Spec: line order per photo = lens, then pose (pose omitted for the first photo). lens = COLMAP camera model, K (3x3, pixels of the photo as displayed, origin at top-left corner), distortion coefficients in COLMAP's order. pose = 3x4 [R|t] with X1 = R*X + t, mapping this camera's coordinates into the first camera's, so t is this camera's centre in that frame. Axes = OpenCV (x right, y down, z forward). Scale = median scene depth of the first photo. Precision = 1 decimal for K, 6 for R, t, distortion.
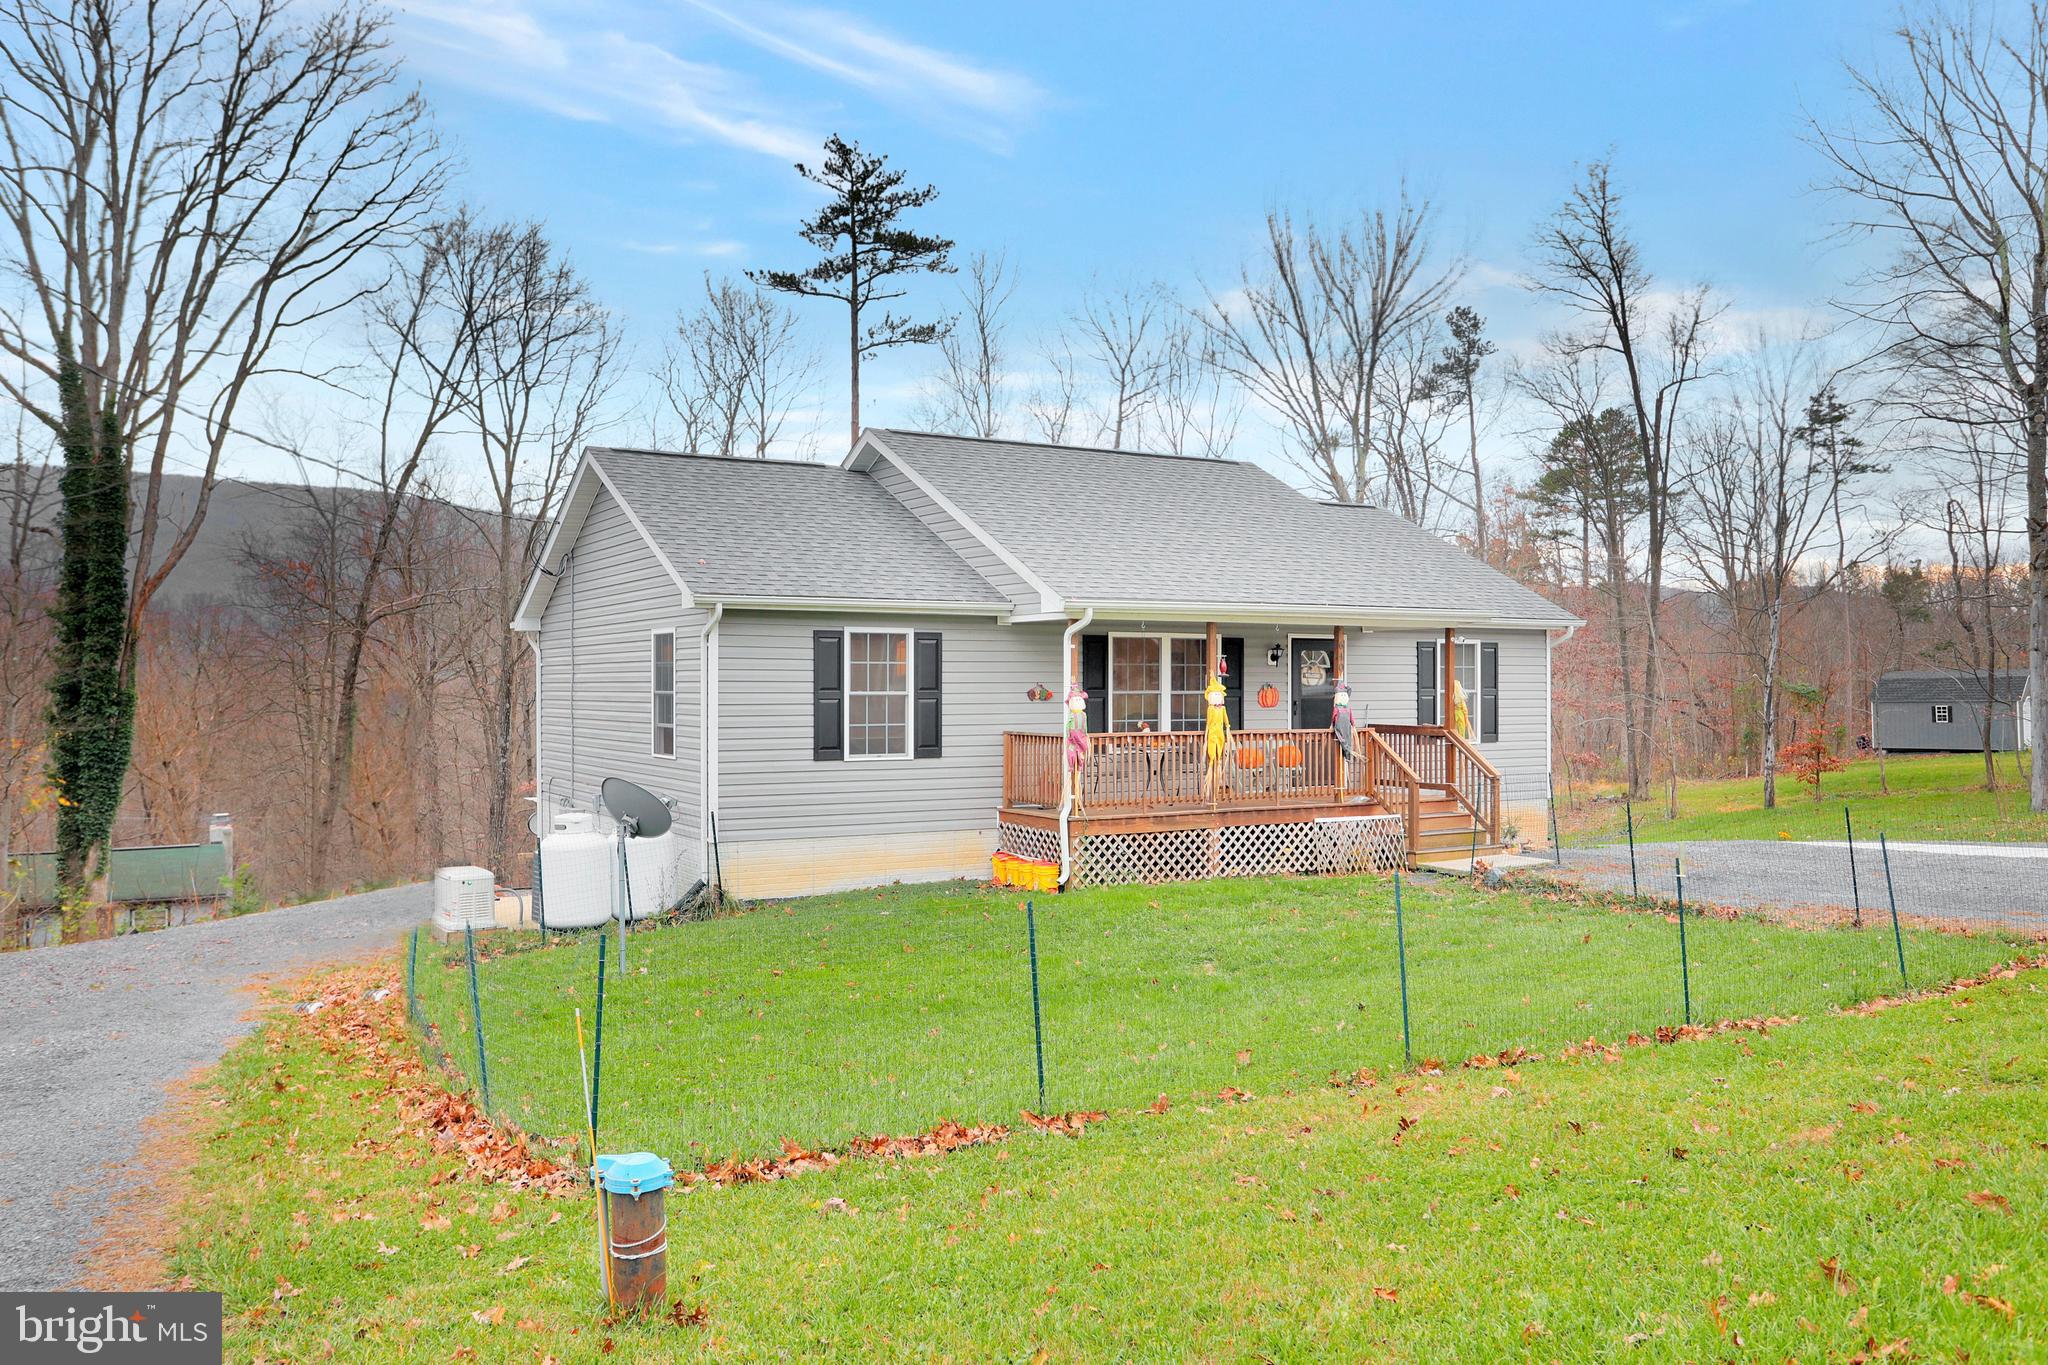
lens RADIAL K [[1480.6, 0, 1037.7], [0, 1480.6, 686.4], [0, 0, 1]] dist [0.001703, -0.004322]
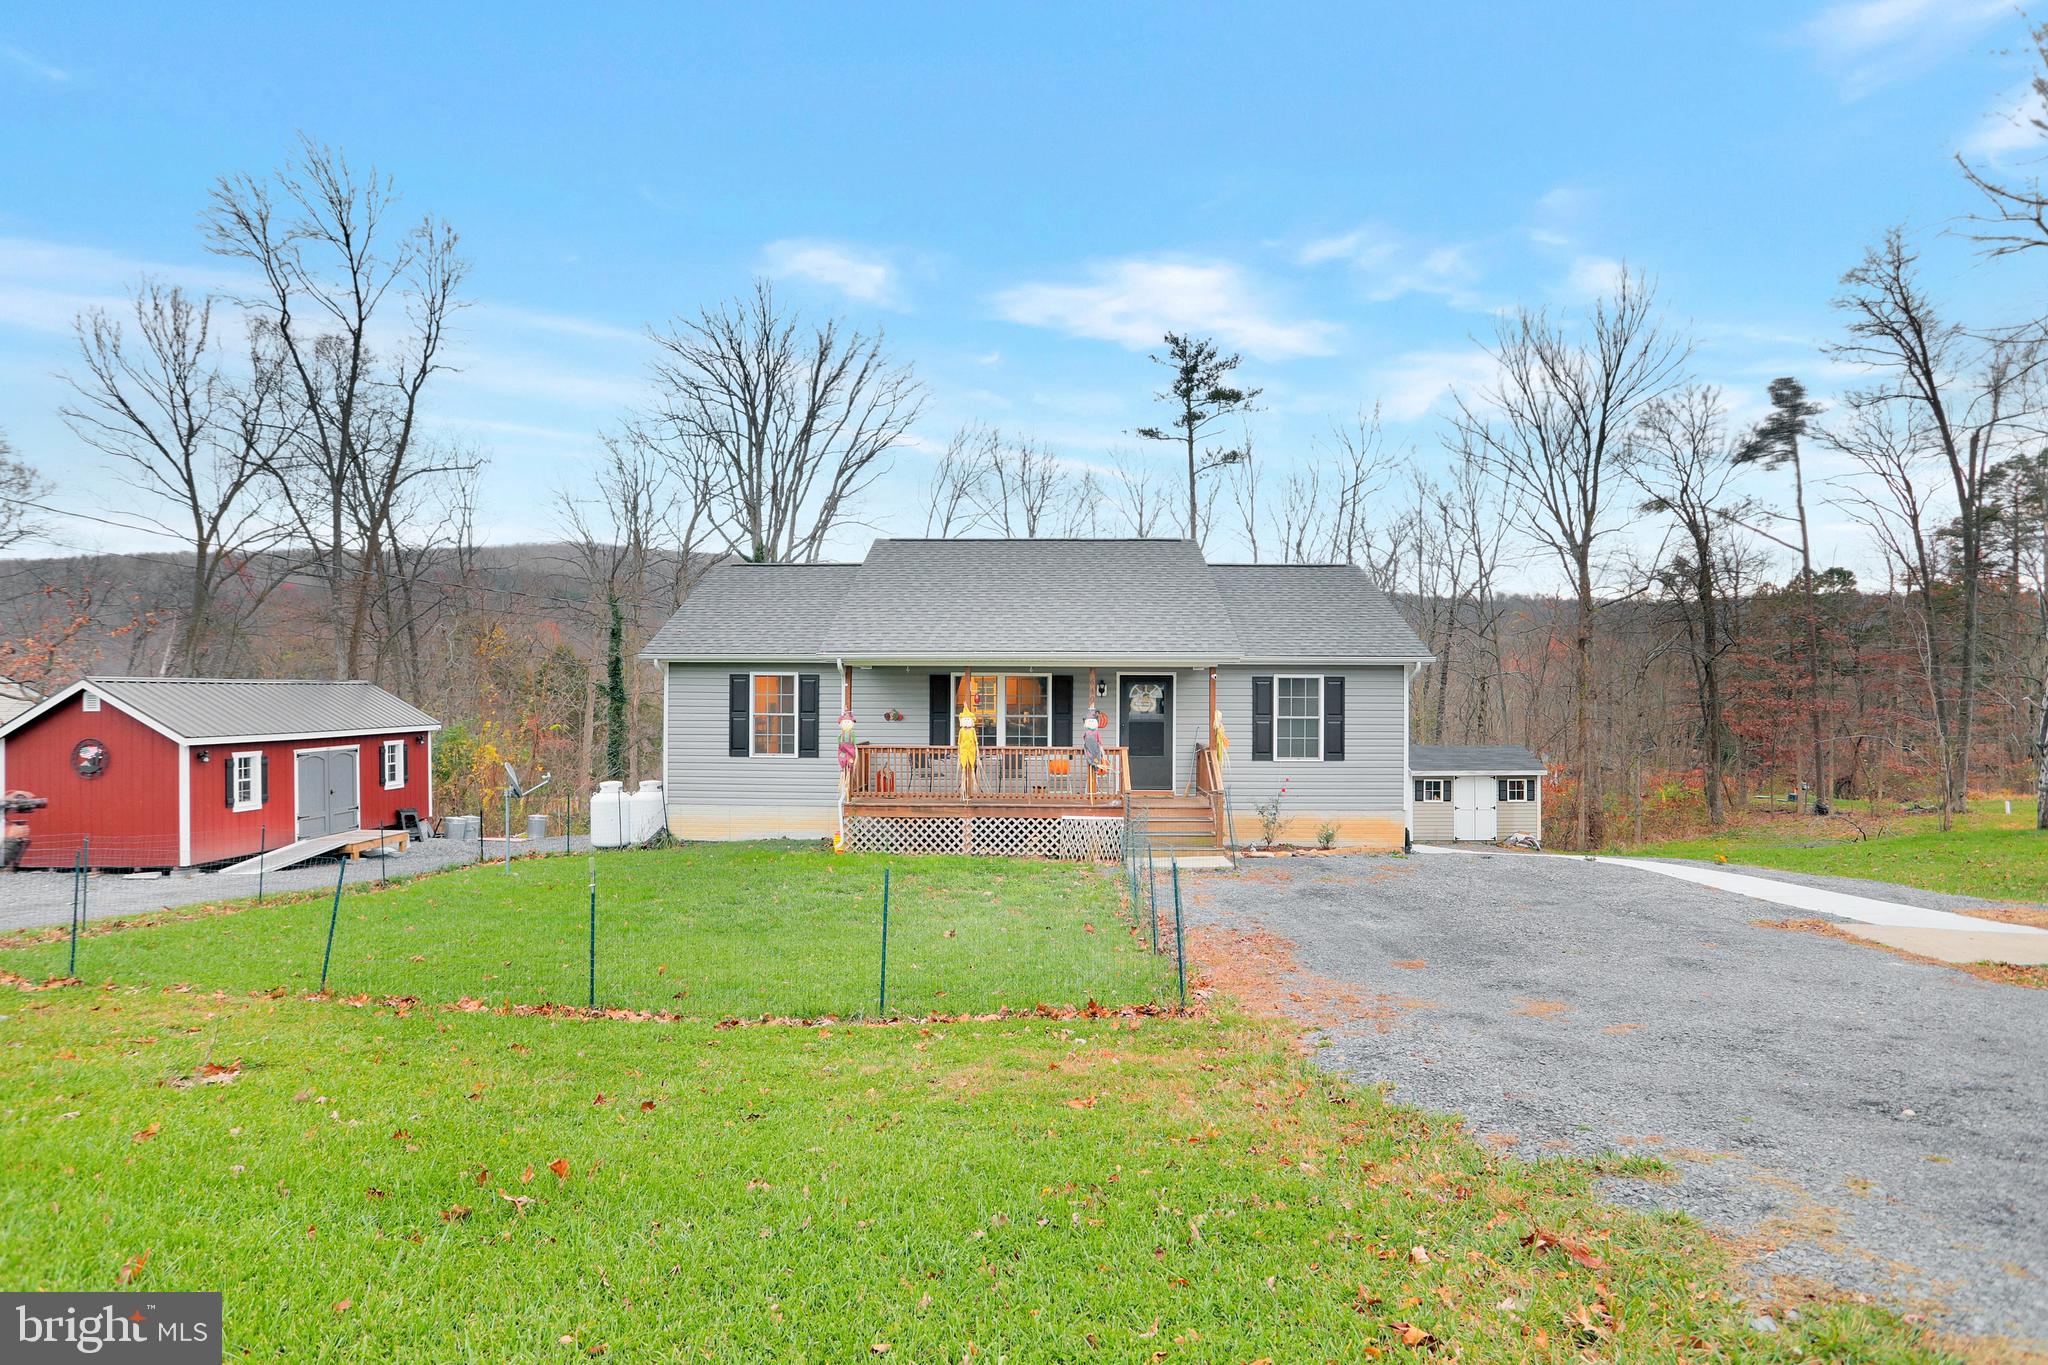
lens RADIAL K [[996.9, 0, 1026.8], [0, 996.9, 681.1], [0, 0, 1]] dist [-0.048966, 0.001956]
pose [[0.845622, -0.004501, -0.533763, 0.605788], [-0.008713, 0.999715, -0.022234, -0.008257], [0.533711, 0.023452, 0.845342, 0.240723]]
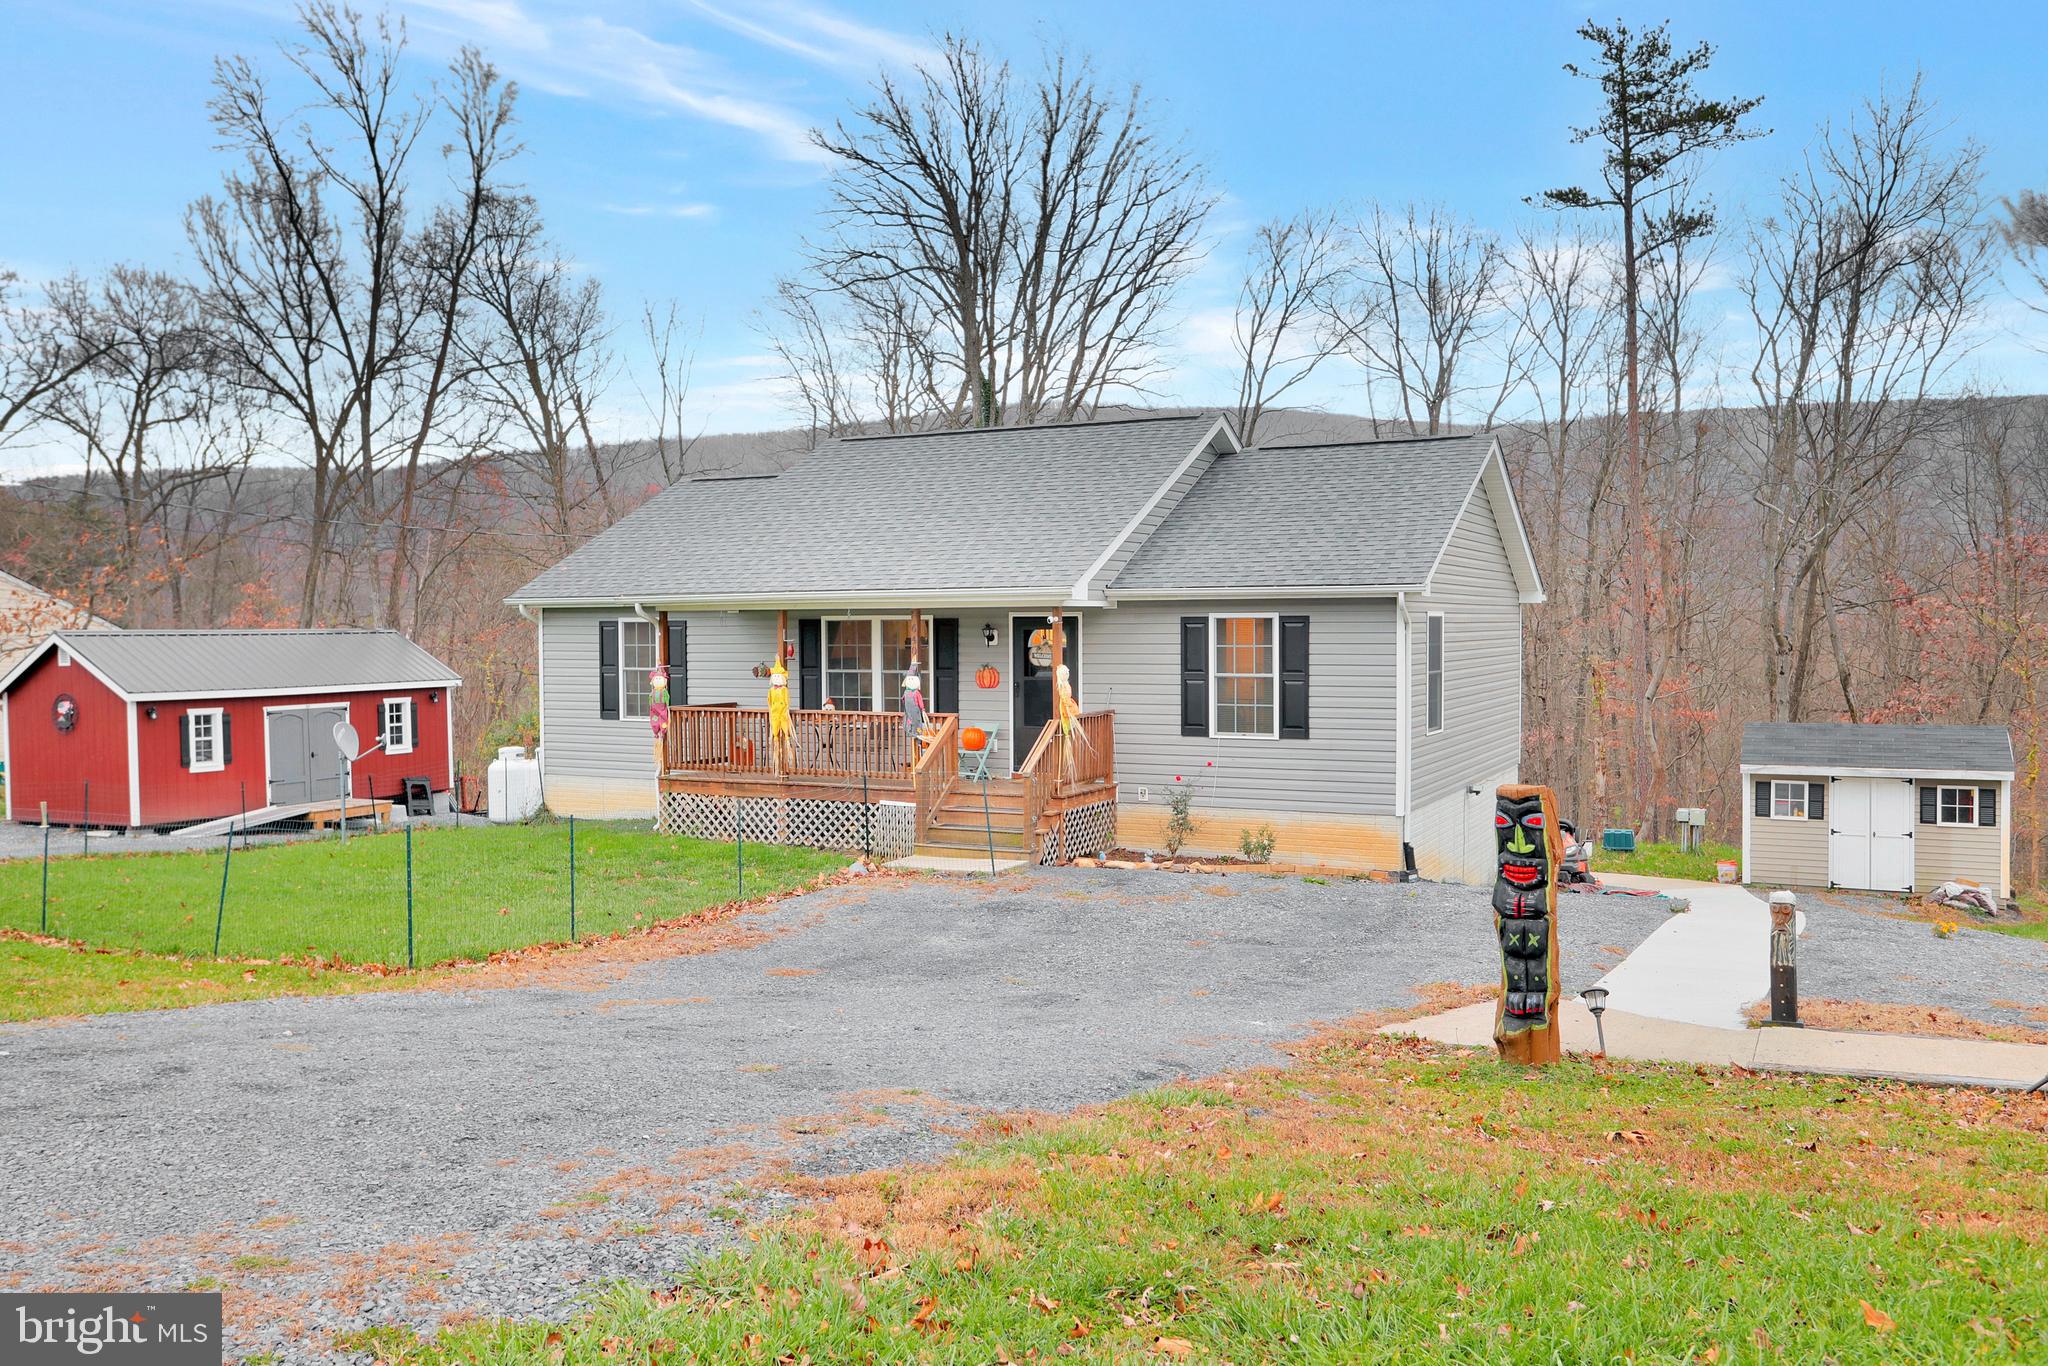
lens RADIAL K [[1635.9, 0, 1022.5], [0, 1635.9, 684.9], [0, 0, 1]] dist [-0.022197, 0.019097]
pose [[0.540007, 0.024471, -0.841305, 1.136461], [-0.004238, 0.999644, 0.026357, -0.018134], [0.841650, -0.010668, 0.539918, 0.468308]]
